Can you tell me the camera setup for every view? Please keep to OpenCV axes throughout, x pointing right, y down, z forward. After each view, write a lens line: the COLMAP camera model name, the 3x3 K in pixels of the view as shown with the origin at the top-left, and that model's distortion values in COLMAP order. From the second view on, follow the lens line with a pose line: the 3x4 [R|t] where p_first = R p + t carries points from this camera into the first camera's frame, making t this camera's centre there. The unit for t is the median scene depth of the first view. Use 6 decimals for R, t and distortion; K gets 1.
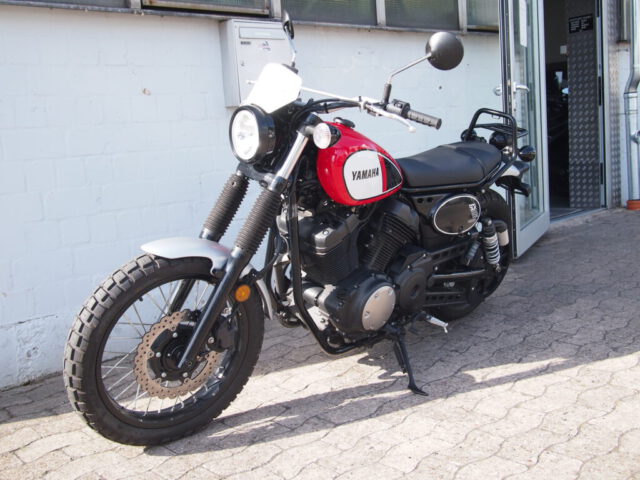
lens RADIAL K [[701.7, 0, 322.9], [0, 701.7, 240.0], [0, 0, 1]] dist [-0.016089, 0.000000]
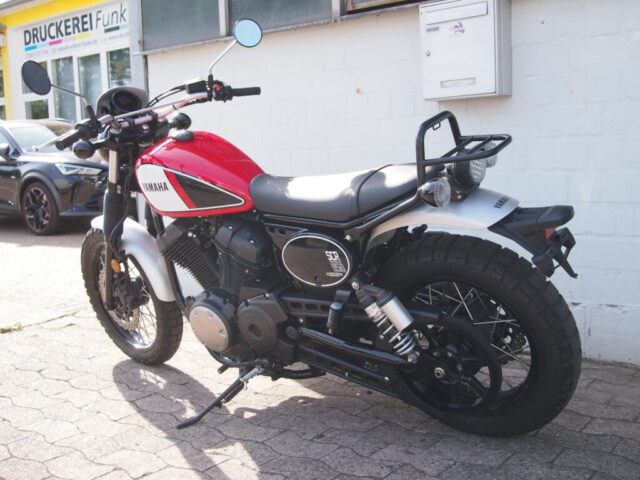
lens RADIAL K [[701.7, 0, 323.3], [0, 701.7, 237.0], [0, 0, 1]] dist [-0.016089, 0.000000]
pose [[0.142738, 0.183388, -0.972623, 0.888968], [-0.125023, 0.978154, 0.166083, -0.179417], [0.981832, 0.097894, 0.162548, 0.863354]]
